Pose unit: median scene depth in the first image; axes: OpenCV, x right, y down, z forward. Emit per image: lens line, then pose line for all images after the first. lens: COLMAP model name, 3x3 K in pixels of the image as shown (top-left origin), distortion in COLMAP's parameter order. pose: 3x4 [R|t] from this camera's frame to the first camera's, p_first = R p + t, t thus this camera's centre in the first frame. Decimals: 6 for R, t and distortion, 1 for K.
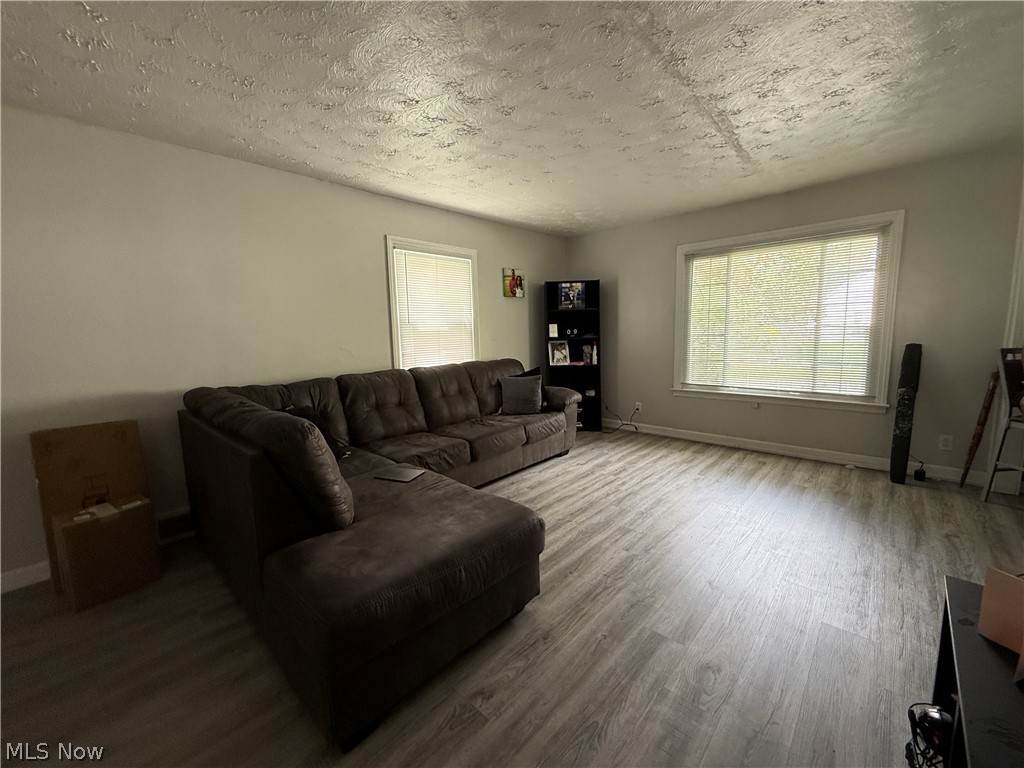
lens RADIAL K [[410.6, 0, 508.3], [0, 410.6, 385.2], [0, 0, 1]] dist [-0.000914, -0.000066]
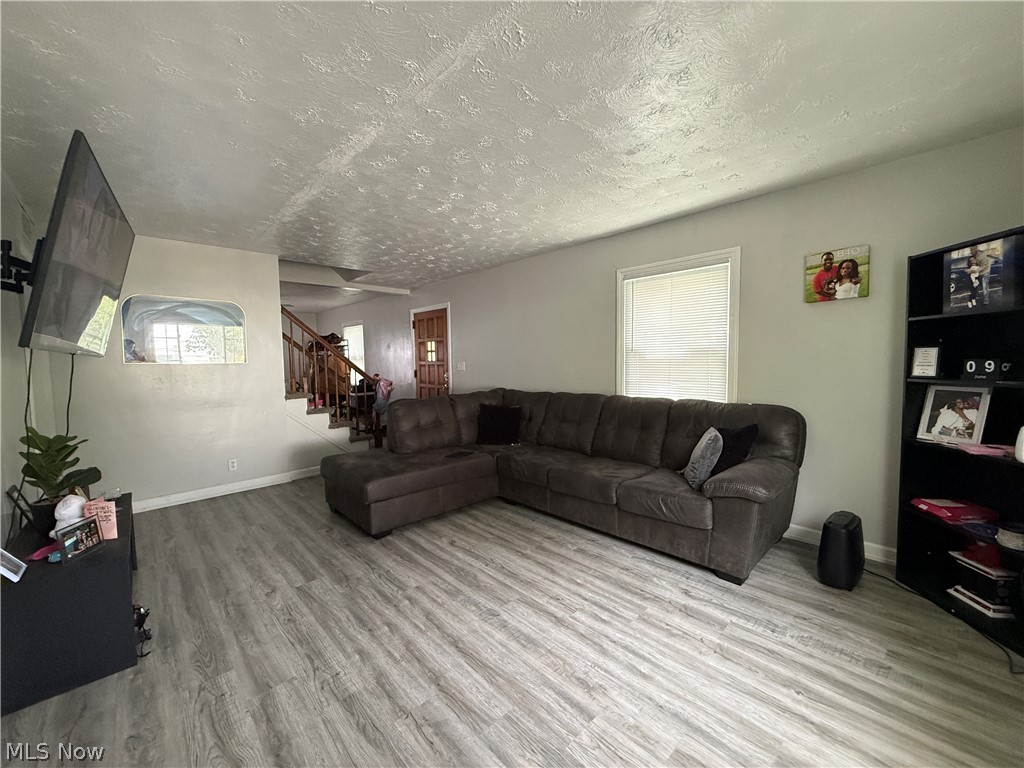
lens RADIAL K [[410.6, 0, 508.3], [0, 410.6, 385.2], [0, 0, 1]] dist [-0.000914, -0.000066]
pose [[-0.066096, 0.094684, -0.993311, 0.705156], [-0.109971, 0.988732, 0.101565, -0.125103], [0.991735, 0.115949, -0.054938, 0.699129]]
